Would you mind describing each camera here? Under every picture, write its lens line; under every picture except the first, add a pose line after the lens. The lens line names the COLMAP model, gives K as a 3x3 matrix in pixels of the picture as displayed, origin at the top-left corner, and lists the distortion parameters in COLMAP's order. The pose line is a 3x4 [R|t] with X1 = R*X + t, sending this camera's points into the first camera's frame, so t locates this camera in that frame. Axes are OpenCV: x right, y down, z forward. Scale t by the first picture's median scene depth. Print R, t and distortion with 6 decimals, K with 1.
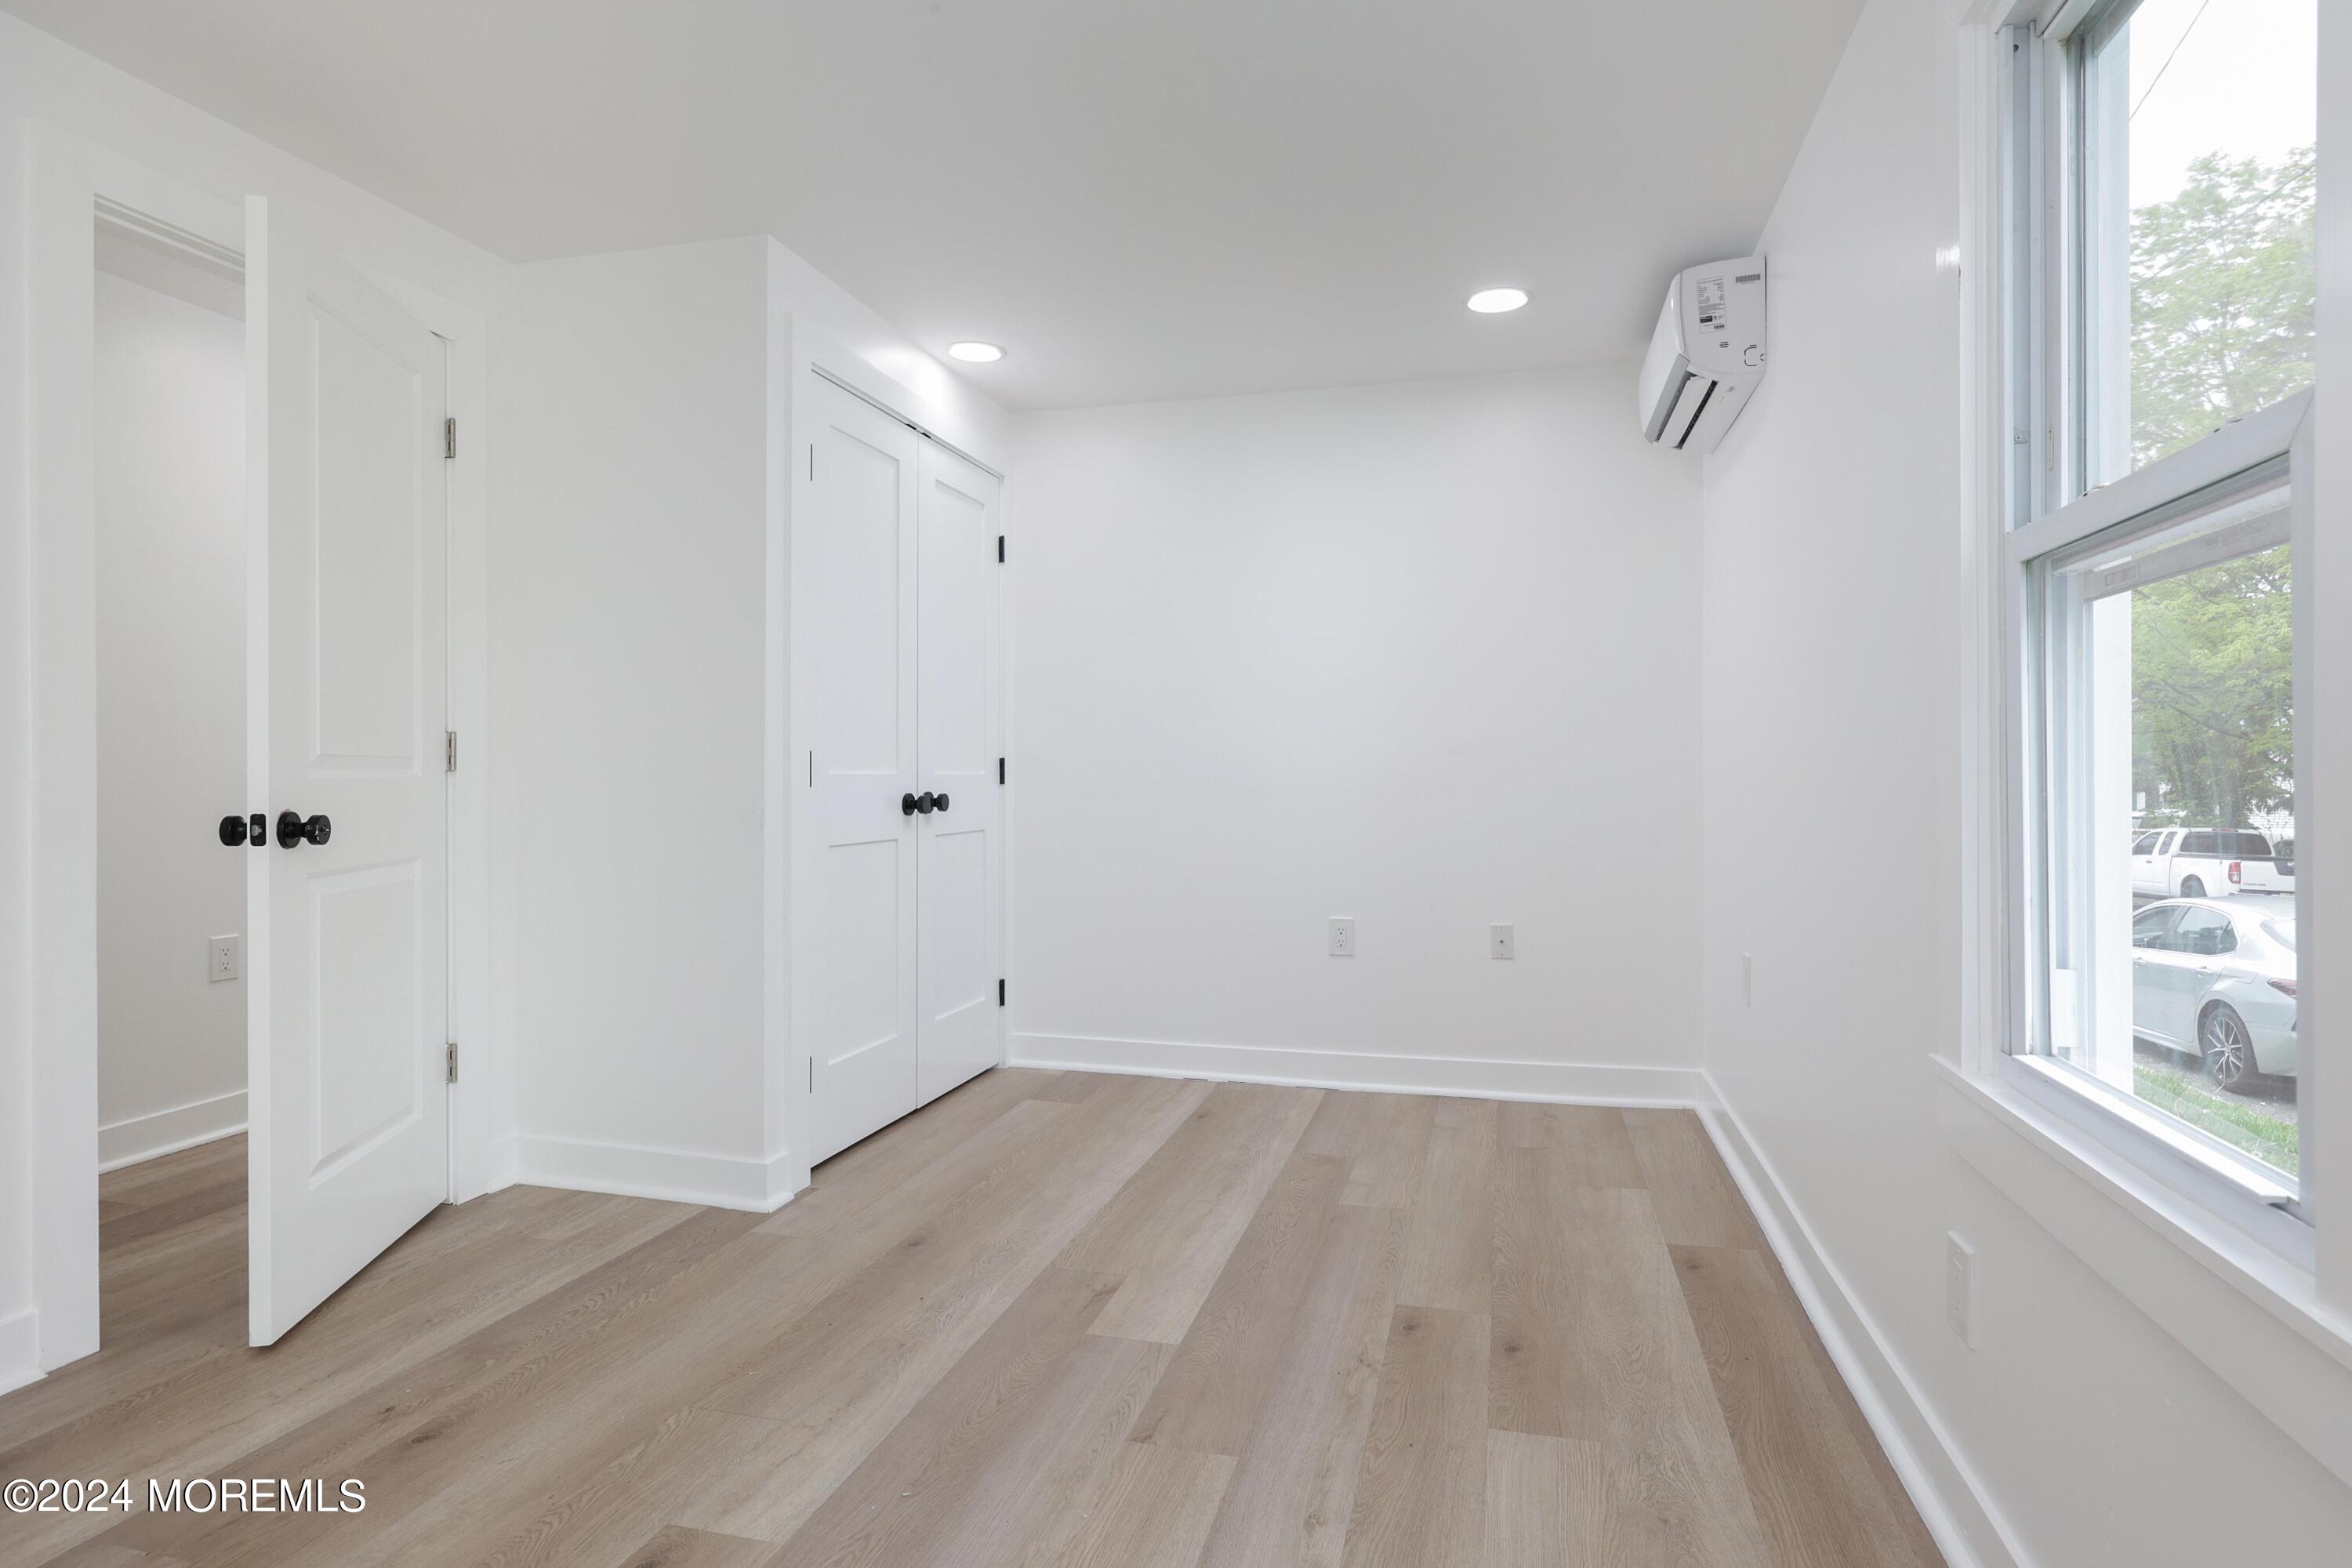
lens RADIAL K [[1225.9, 0, 1176.0], [0, 1225.9, 784.0], [0, 0, 1]] dist [-0.001558, 0.000317]
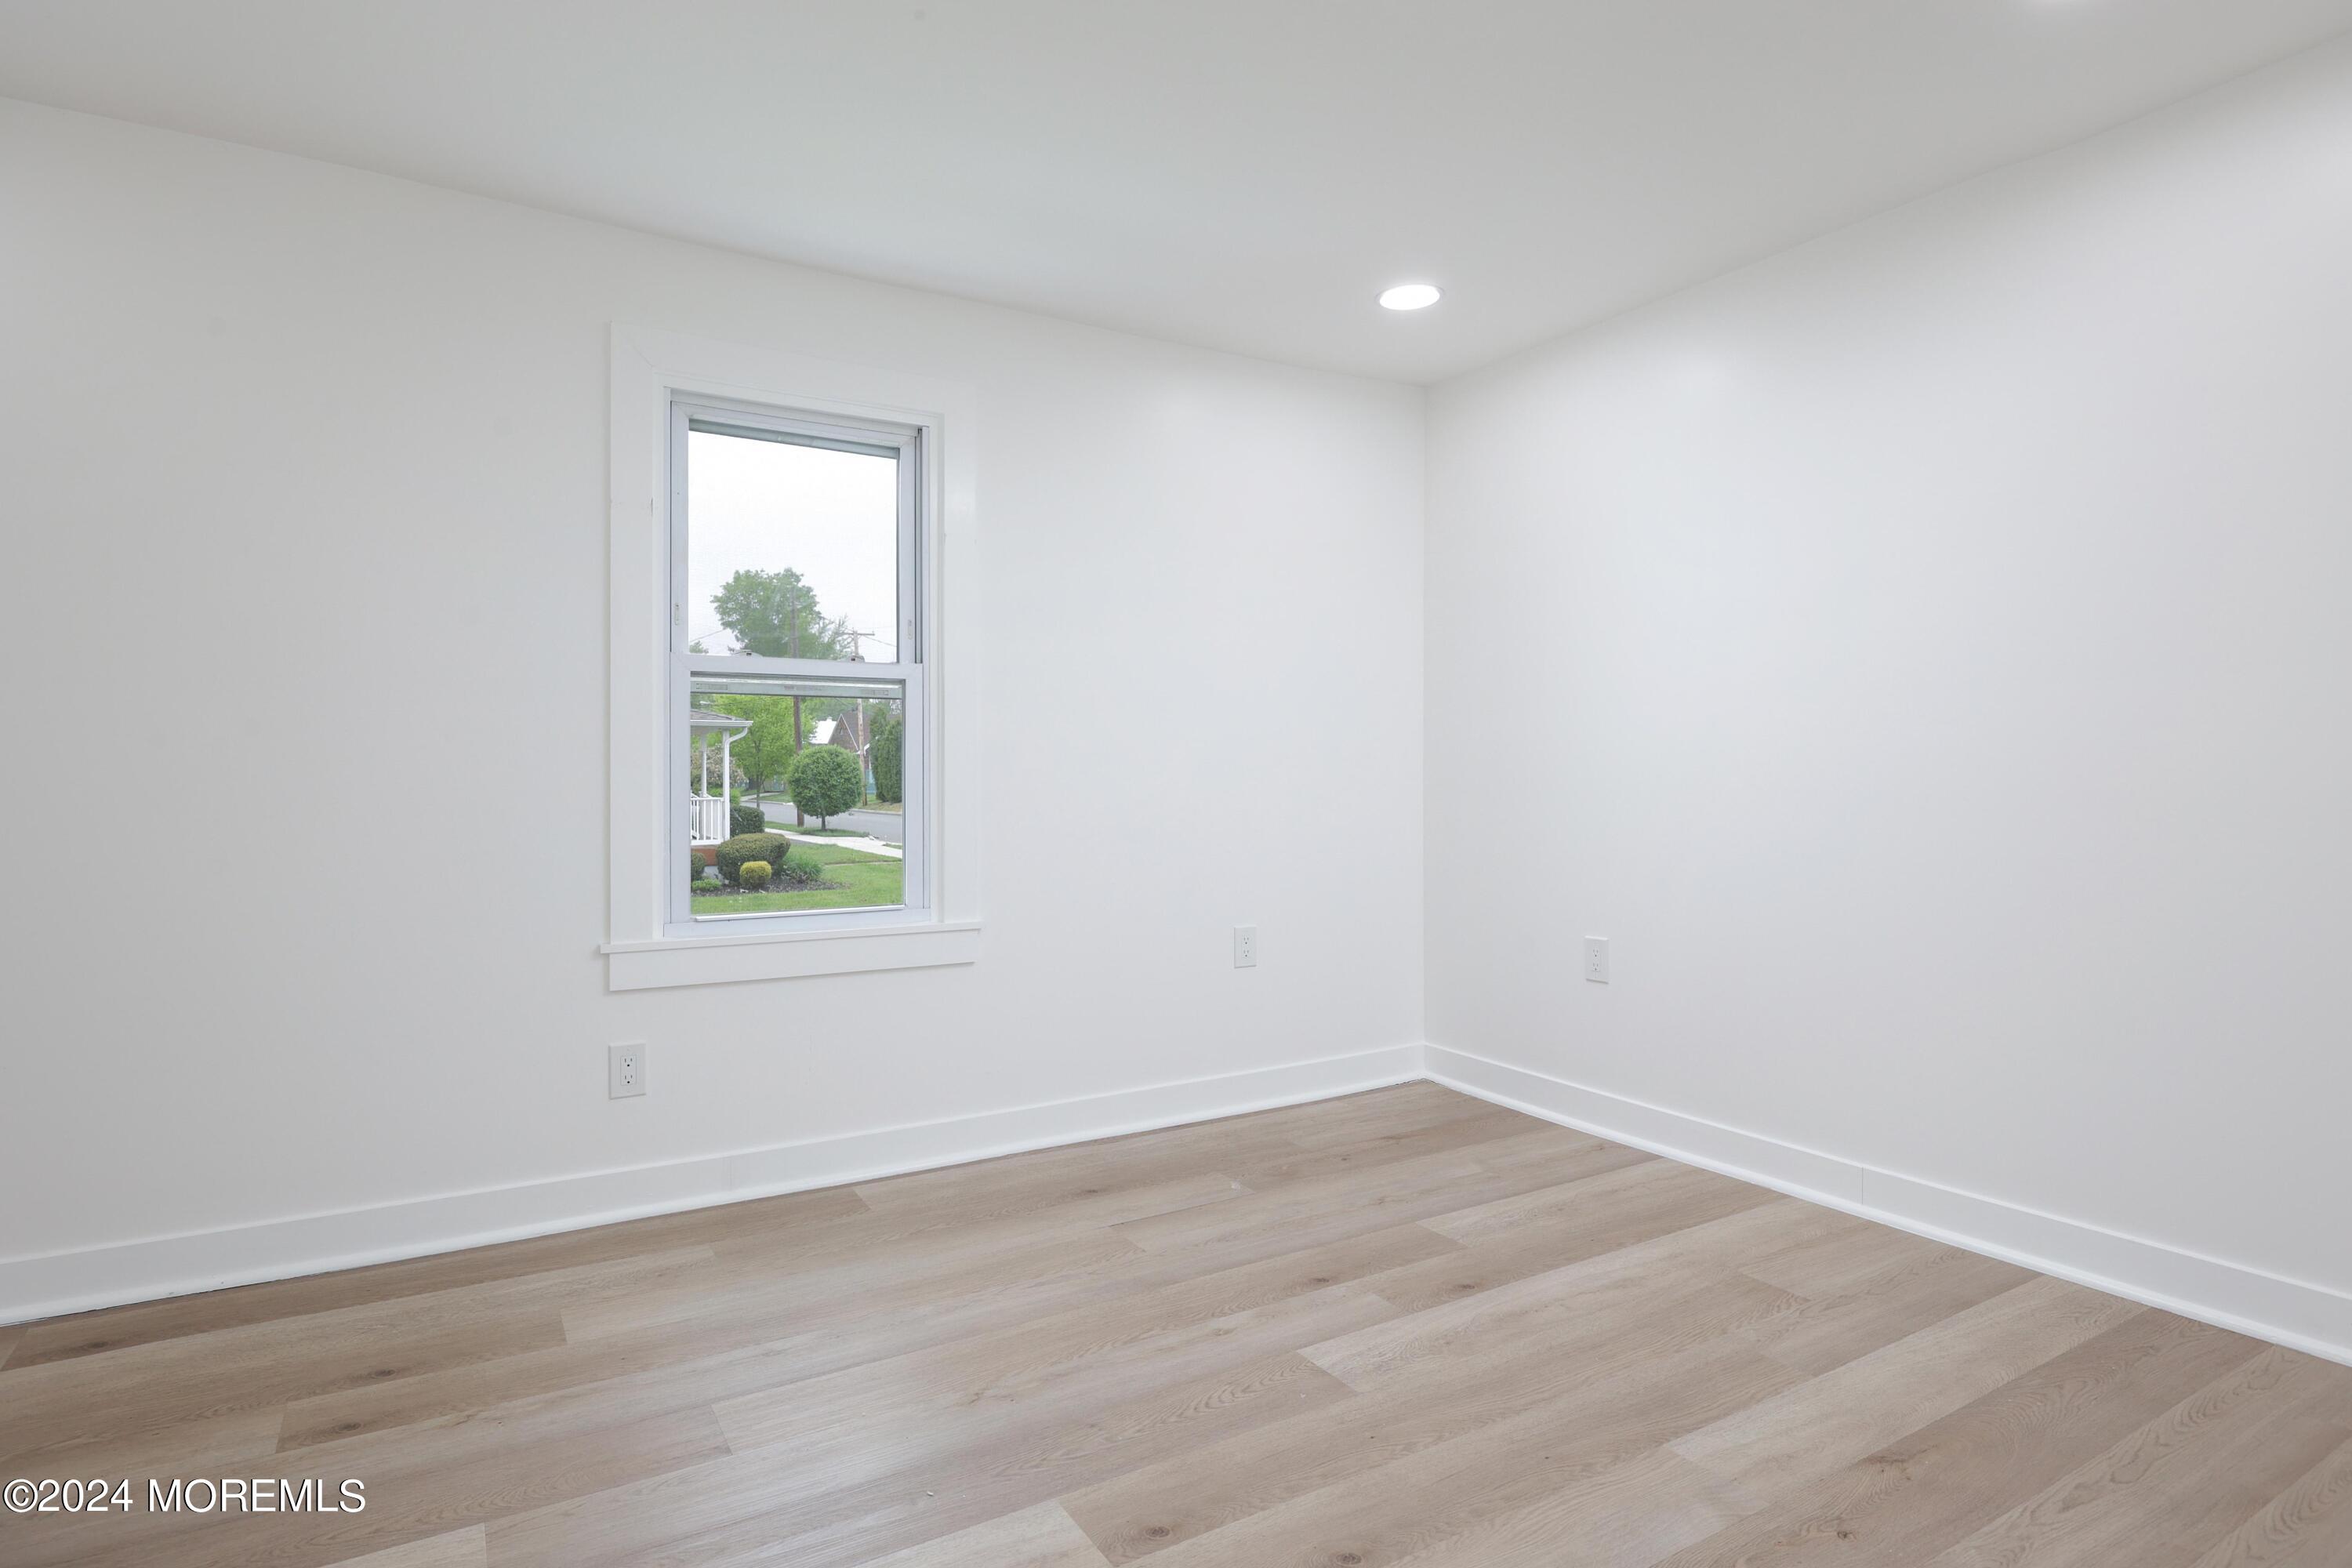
lens RADIAL K [[1225.9, 0, 1176.0], [0, 1225.9, 784.0], [0, 0, 1]] dist [-0.001558, 0.000317]
pose [[-0.716480, 0.004239, 0.697595, -0.783981], [0.012161, 0.999905, 0.006414, -0.001019], [-0.697502, 0.013079, -0.716464, 1.157526]]
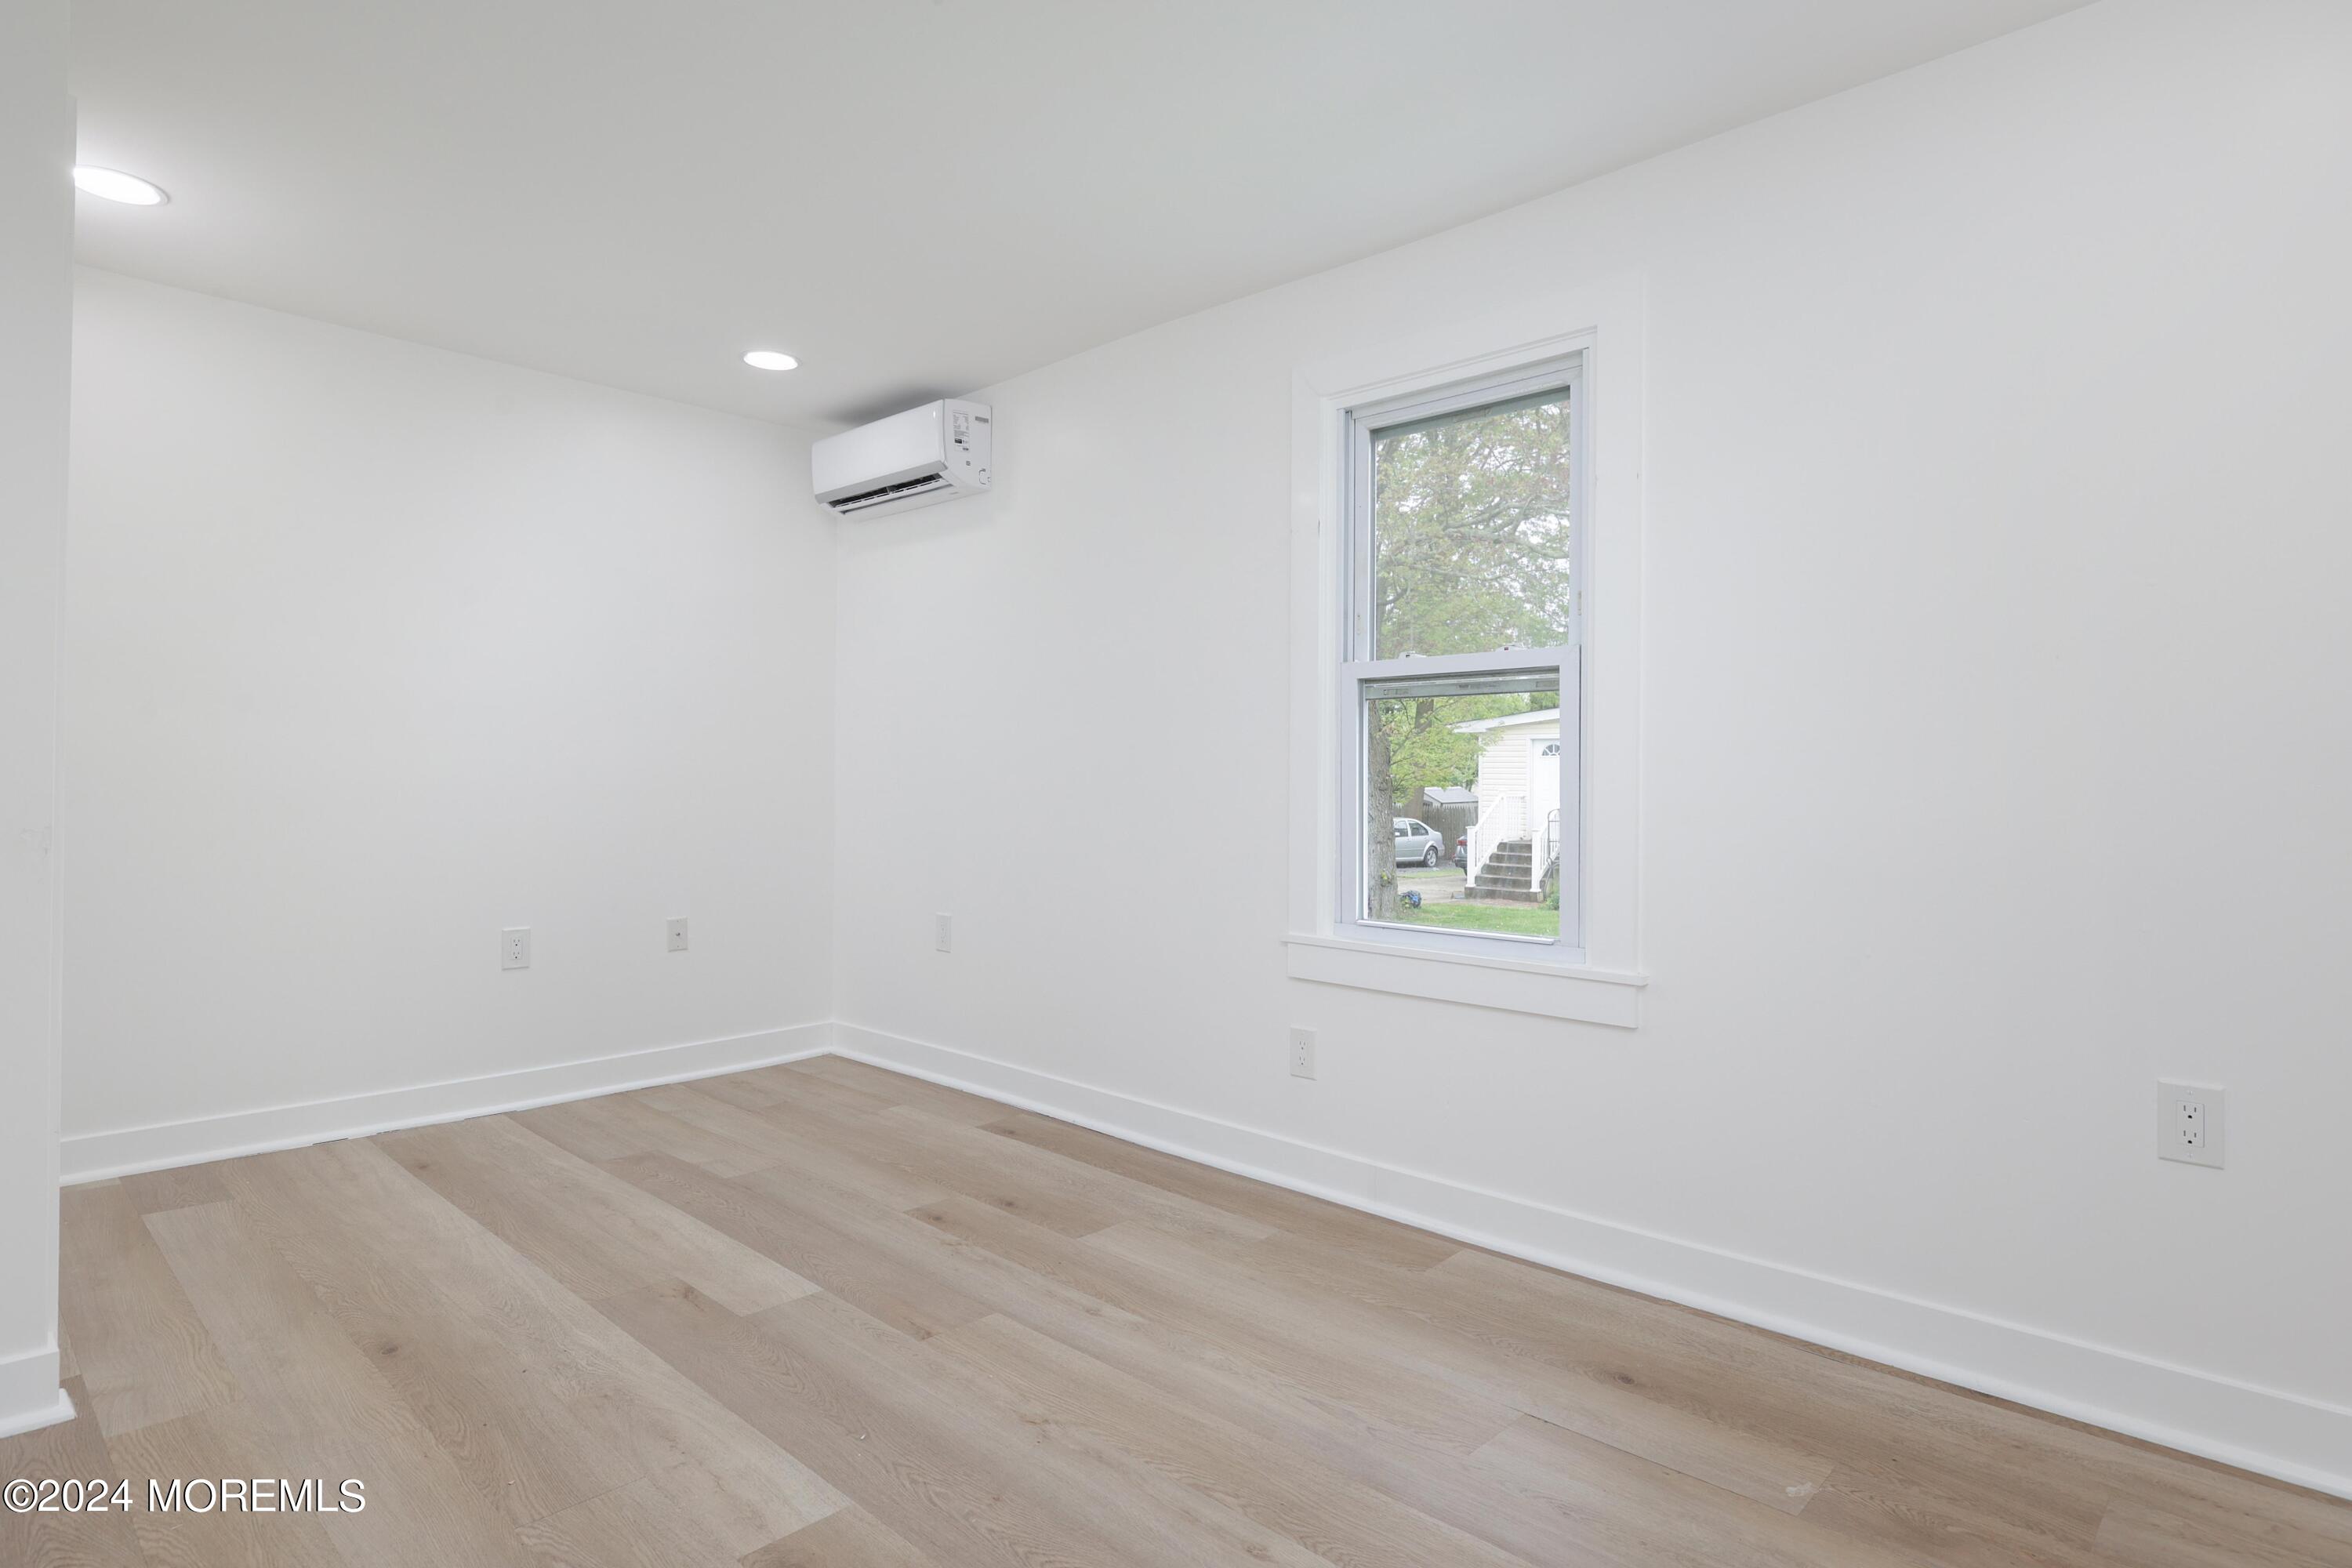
lens RADIAL K [[1245.0, 0, 1176.0], [0, 1245.0, 784.0], [0, 0, 1]] dist [0.001000, 0.001001]
pose [[0.480105, 0.003700, 0.877203, -0.784403], [-0.002674, 0.999993, -0.002754, -0.000339], [-0.877207, -0.001023, 0.480112, 0.164218]]
